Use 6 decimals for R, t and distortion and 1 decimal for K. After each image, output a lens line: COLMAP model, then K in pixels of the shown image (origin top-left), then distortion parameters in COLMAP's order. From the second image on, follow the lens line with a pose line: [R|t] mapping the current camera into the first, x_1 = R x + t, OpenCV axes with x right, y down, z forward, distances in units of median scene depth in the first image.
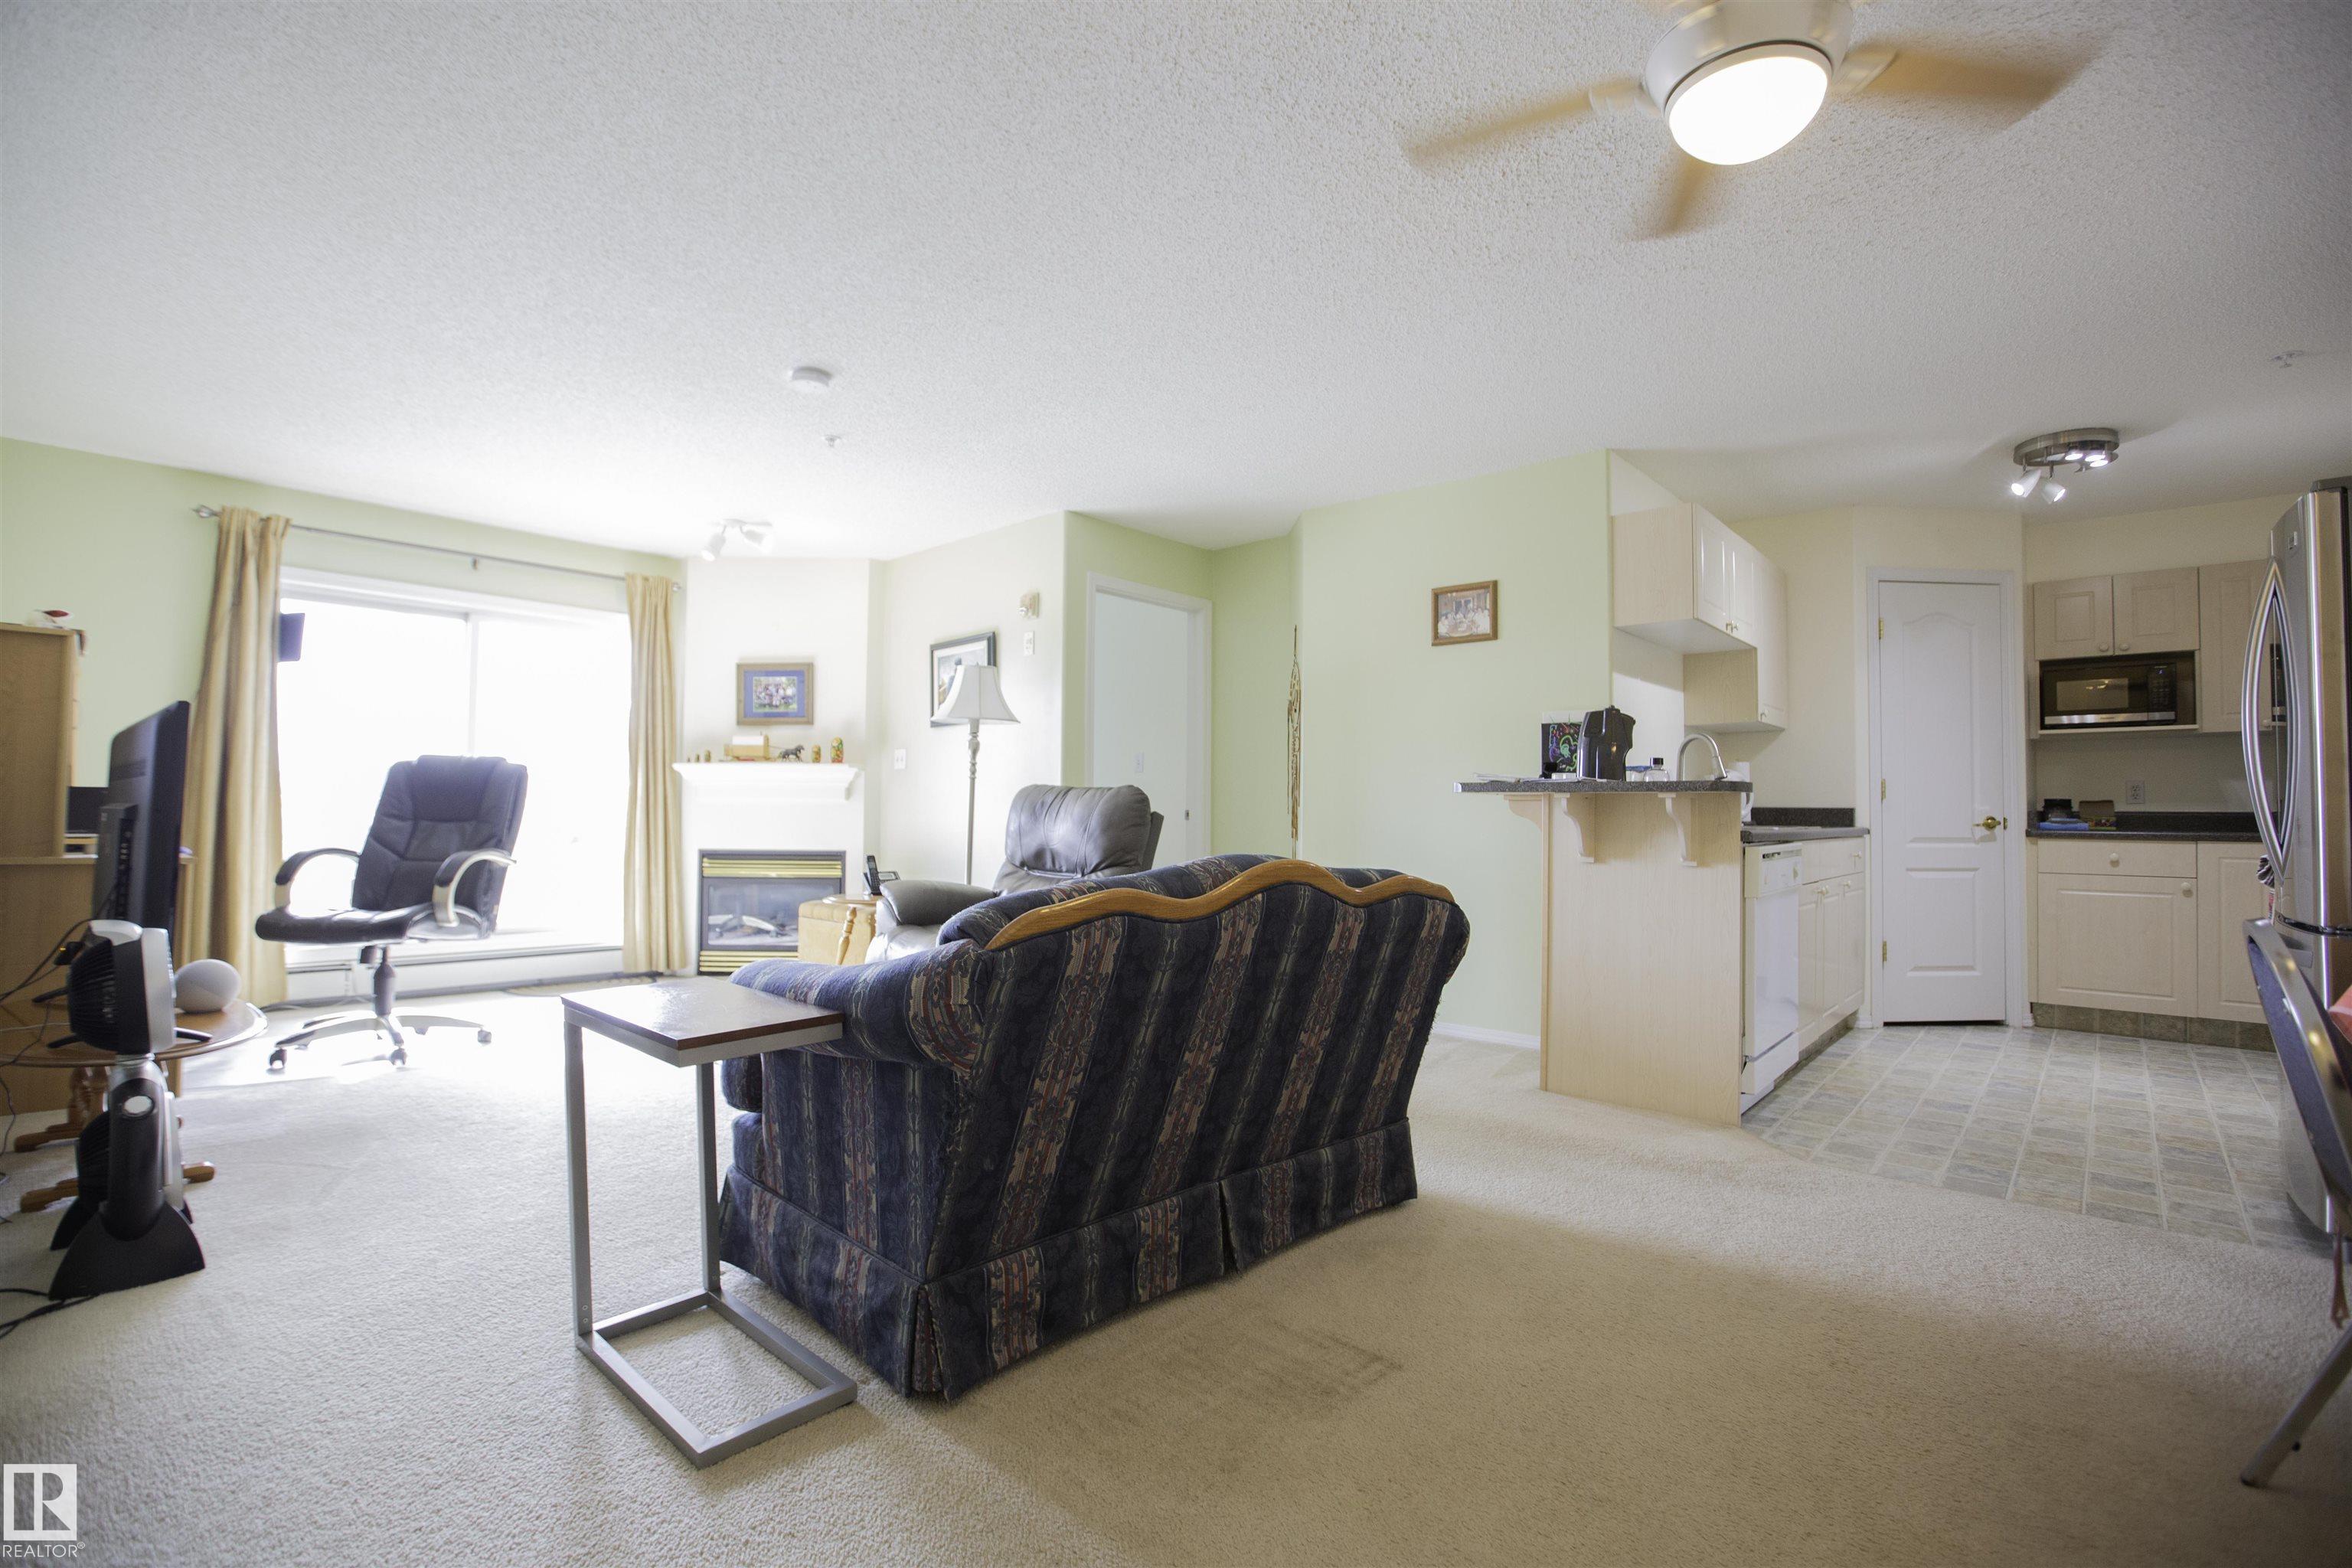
lens RADIAL K [[1102.2, 0, 1163.5], [0, 1102.2, 785.9], [0, 0, 1]] dist [-0.034575, 0.010290]
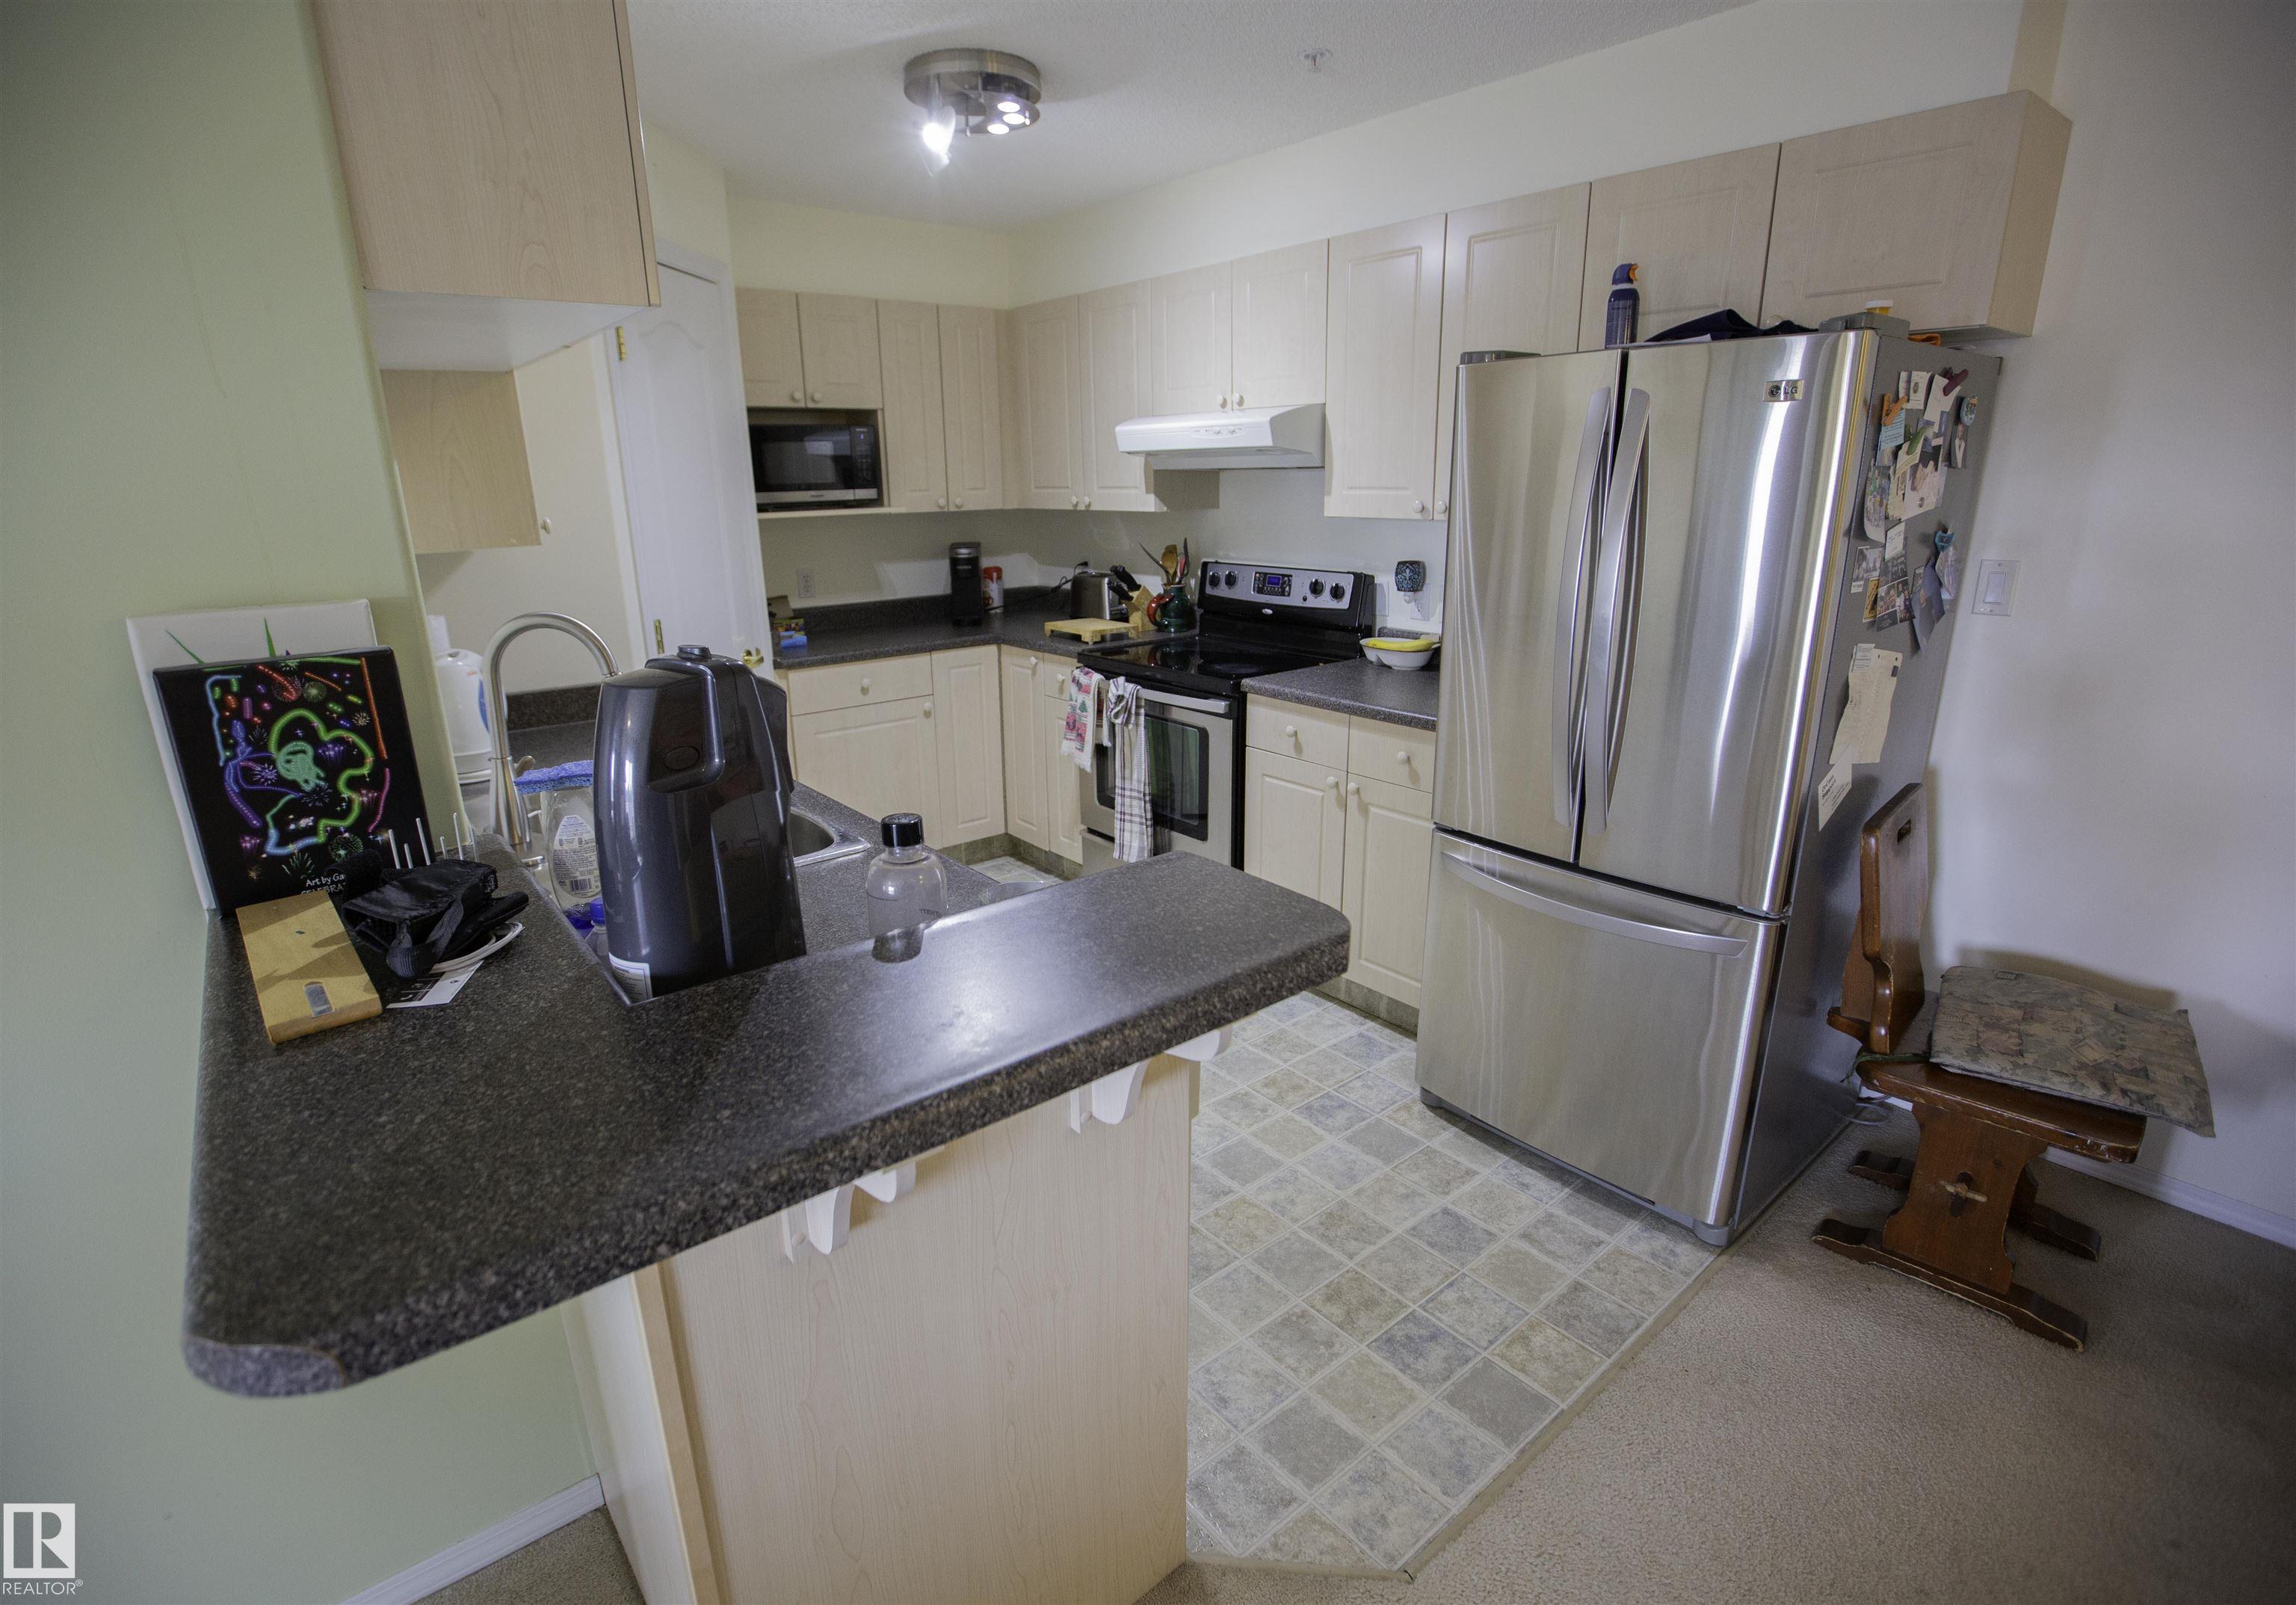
lens RADIAL K [[1100.2, 0, 1132.9], [0, 1100.2, 799.3], [0, 0, 1]] dist [-0.029578, -0.000141]
pose [[0.153667, -0.296252, 0.942667, 0.232000], [-0.006904, 0.953653, 0.300830, -0.170378], [-0.988098, -0.052736, 0.144500, 1.222721]]
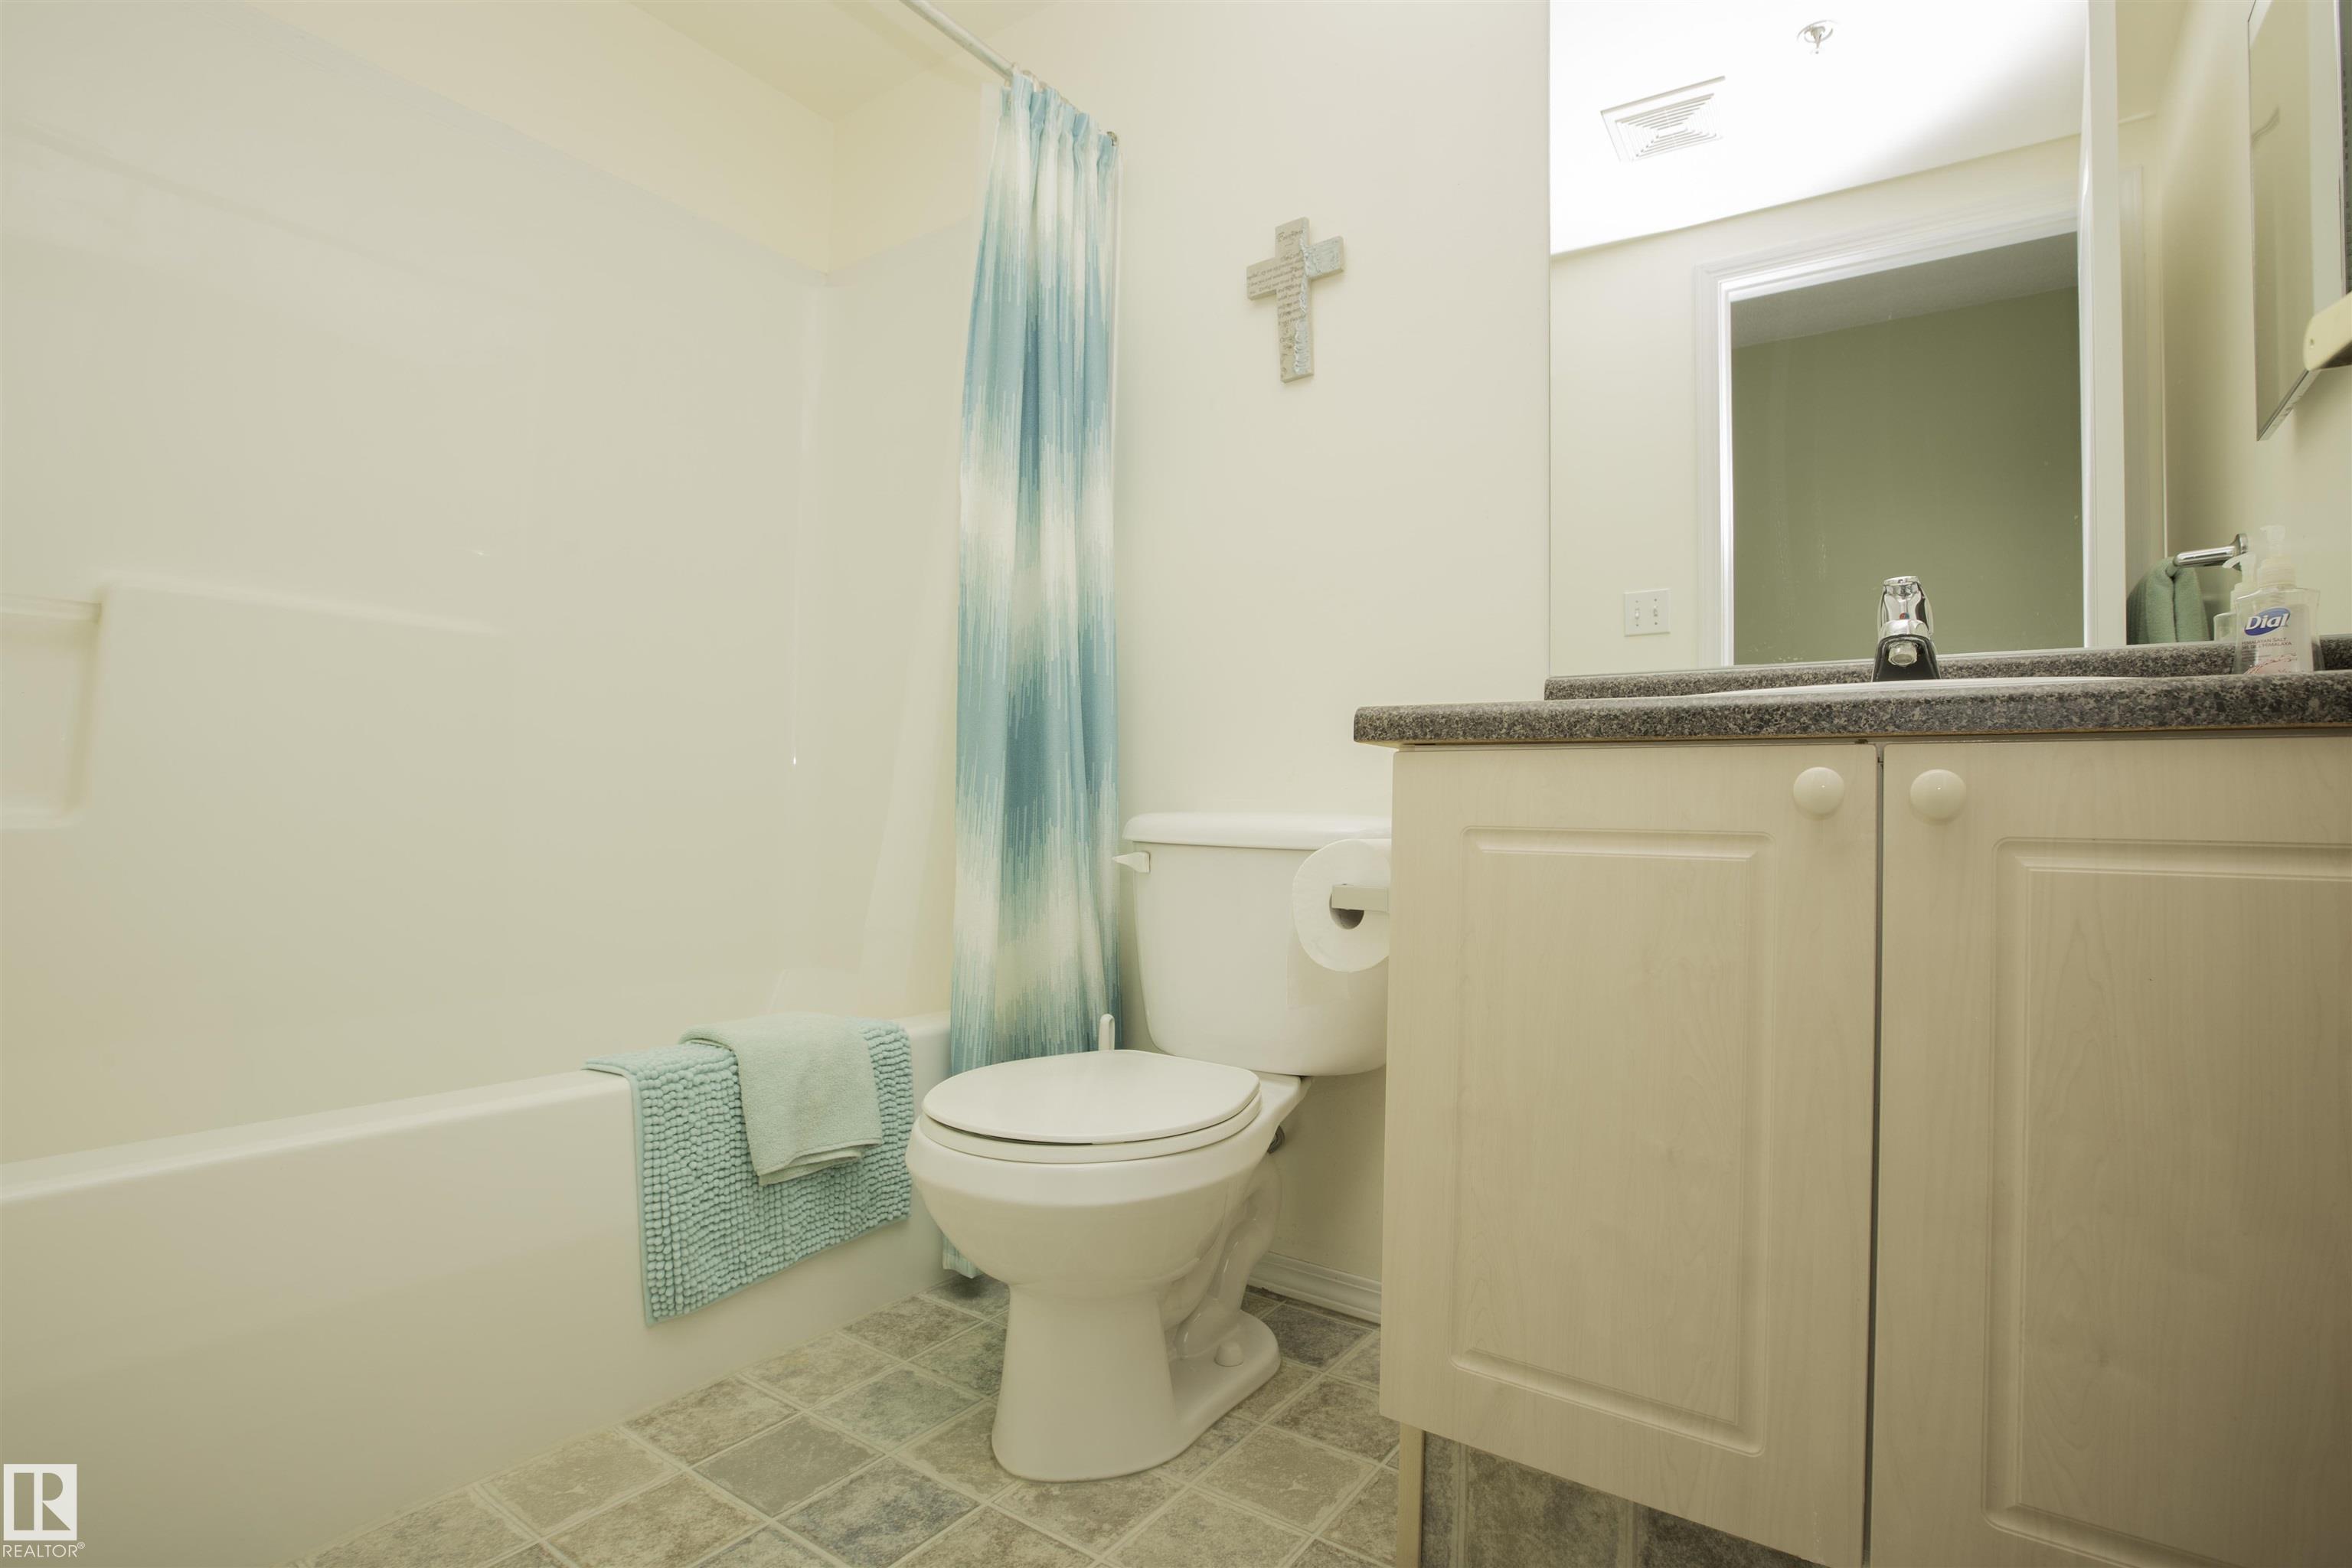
lens RADIAL K [[1102.2, 0, 1181.6], [0, 1102.2, 785.3], [0, 0, 1]] dist [-0.034575, 0.010290]
pose [[0.112487, -0.002753, -0.993649, 1.268069], [0.022188, 0.999754, -0.000258, 0.124169], [0.993405, -0.022018, 0.112521, 1.190735]]
